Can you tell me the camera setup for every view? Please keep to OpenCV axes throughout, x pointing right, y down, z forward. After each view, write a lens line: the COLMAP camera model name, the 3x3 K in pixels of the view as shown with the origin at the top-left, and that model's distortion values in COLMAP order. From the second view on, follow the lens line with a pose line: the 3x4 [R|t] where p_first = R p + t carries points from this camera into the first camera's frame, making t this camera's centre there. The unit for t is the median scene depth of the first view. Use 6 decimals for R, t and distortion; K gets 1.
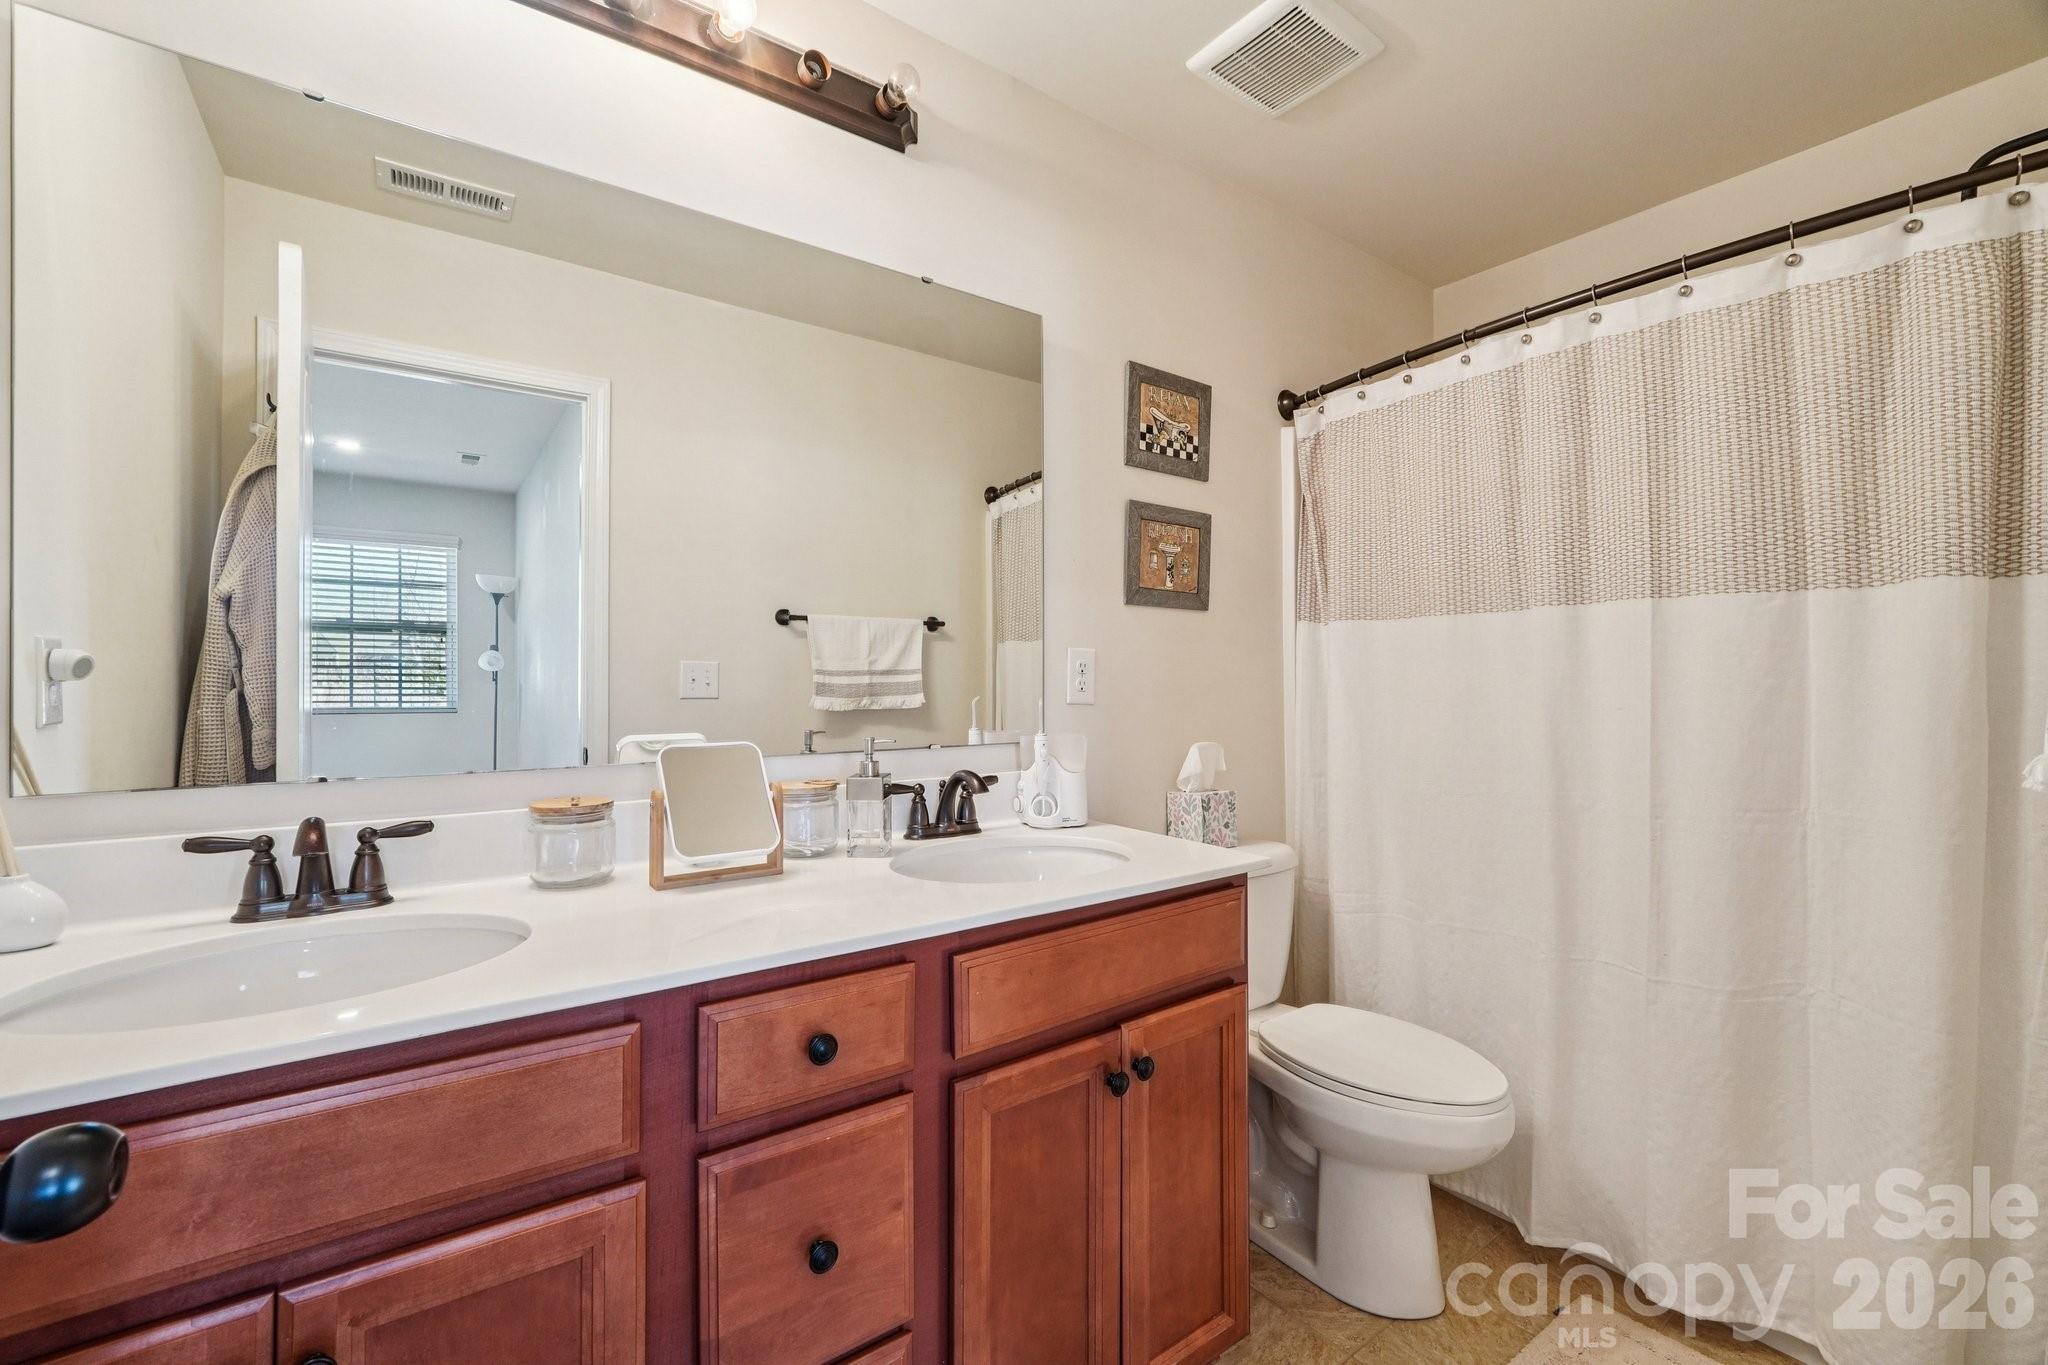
lens RADIAL K [[897.0, 0, 1024.0], [0, 897.0, 682.5], [0, 0, 1]] dist [-0.000550, -0.000024]
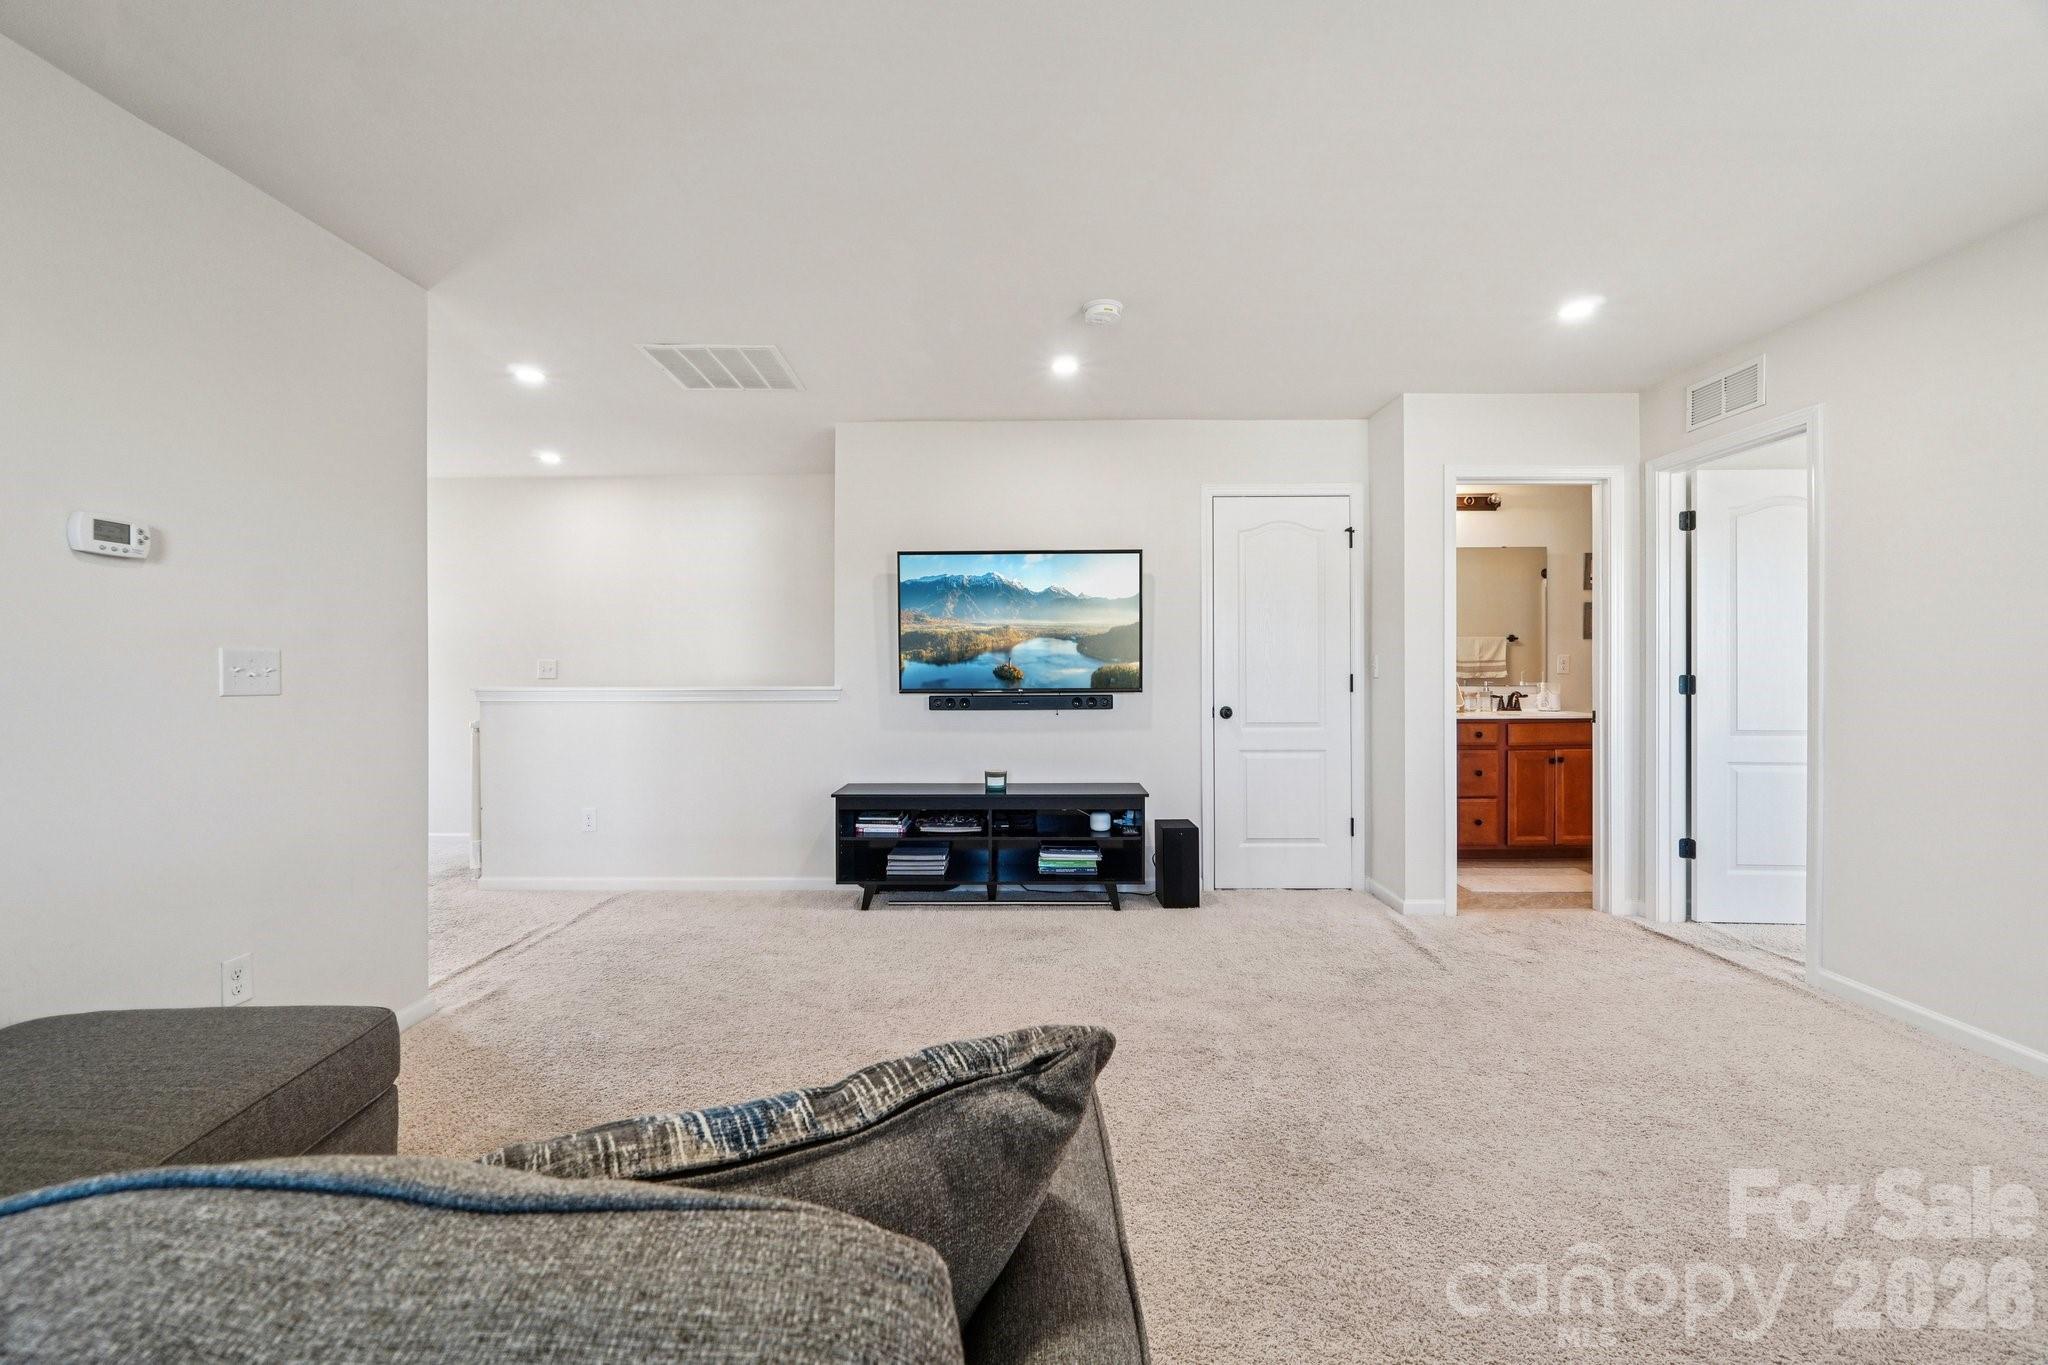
lens RADIAL K [[859.0, 0, 1014.3], [0, 859.0, 663.5], [0, 0, 1]] dist [-0.032598, -0.000015]
pose [[0.796068, -0.000035, -0.605207, 0.363607], [-0.000561, 1.000000, -0.000795, -0.007673], [0.605207, 0.000972, 0.796068, -2.693778]]
